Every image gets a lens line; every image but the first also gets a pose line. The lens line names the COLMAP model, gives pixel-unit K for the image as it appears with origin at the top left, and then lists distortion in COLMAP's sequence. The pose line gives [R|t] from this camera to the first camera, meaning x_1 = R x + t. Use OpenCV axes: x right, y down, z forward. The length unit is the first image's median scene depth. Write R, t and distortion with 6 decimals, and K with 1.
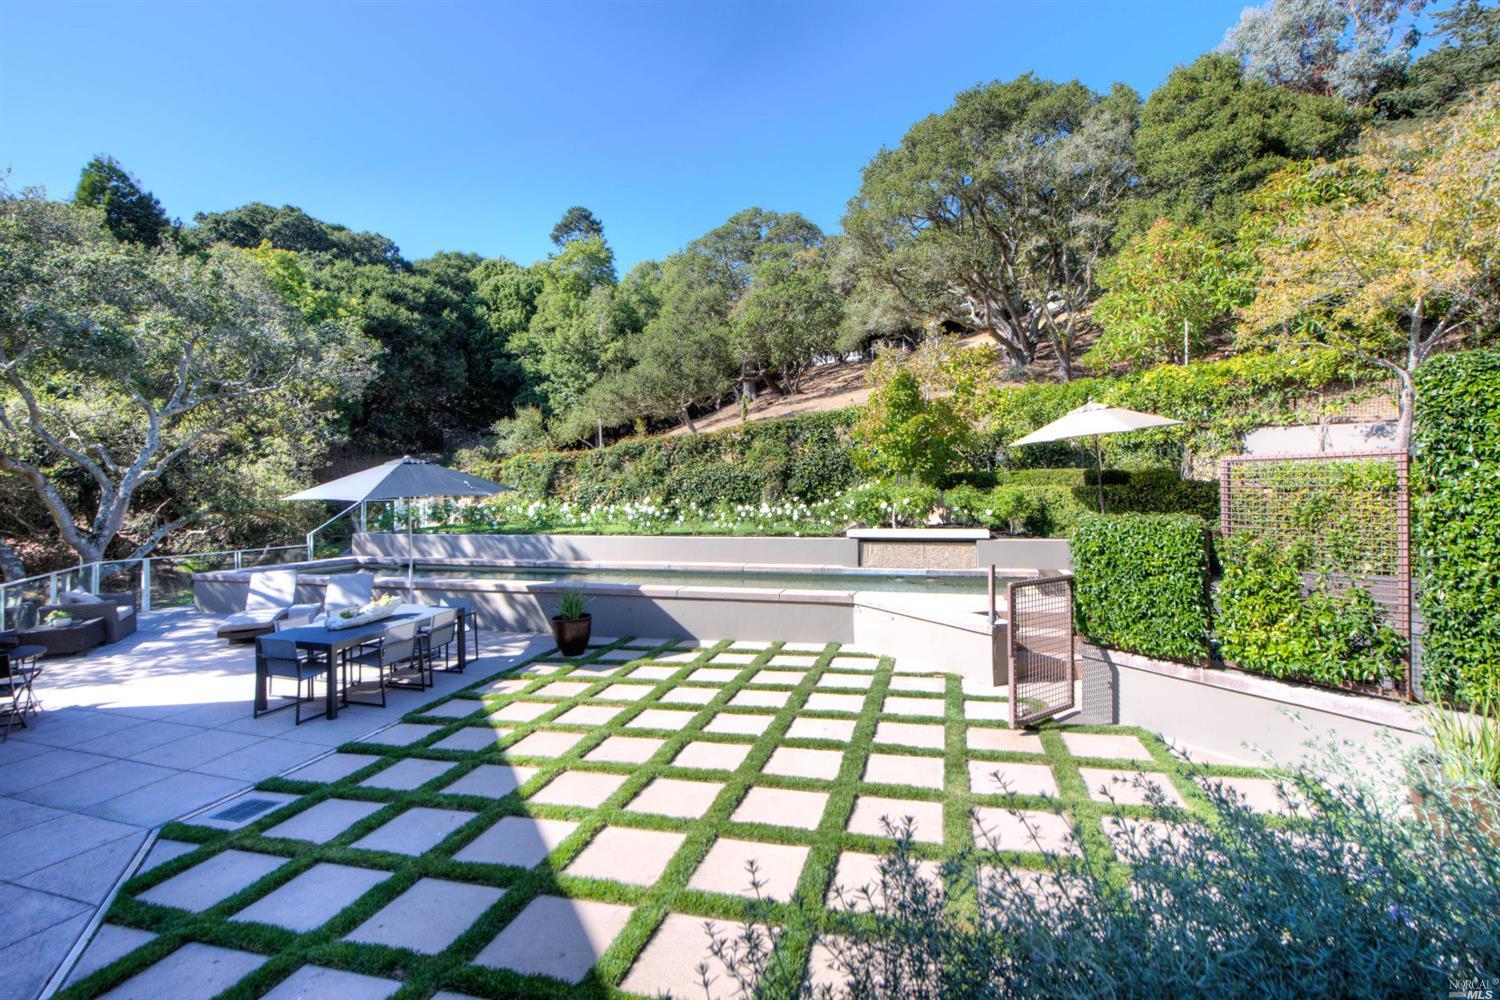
lens RADIAL K [[696.0, 0, 747.0], [0, 696.0, 485.4], [0, 0, 1]] dist [-0.009137, 0.000769]
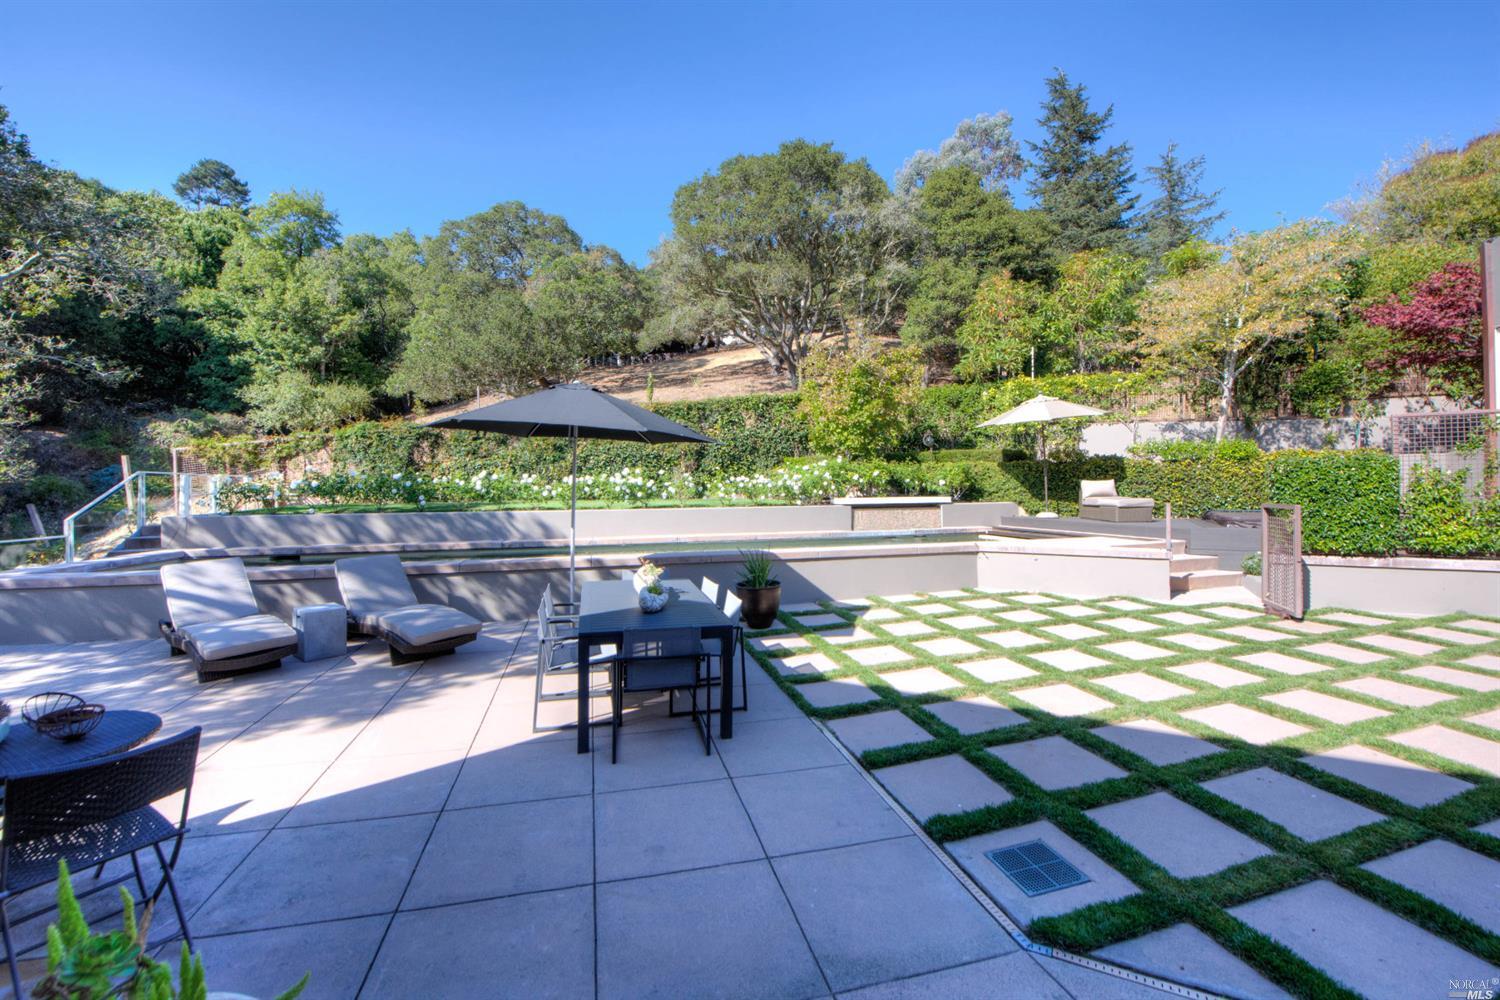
lens RADIAL K [[601.4, 0, 758.4], [0, 601.4, 491.7], [0, 0, 1]] dist [-0.021828, 0.000368]
pose [[0.854720, 0.001738, 0.519086, -0.337911], [-0.004334, 0.999983, 0.003789, 0.037754], [-0.519071, -0.005489, 0.854714, 0.189849]]
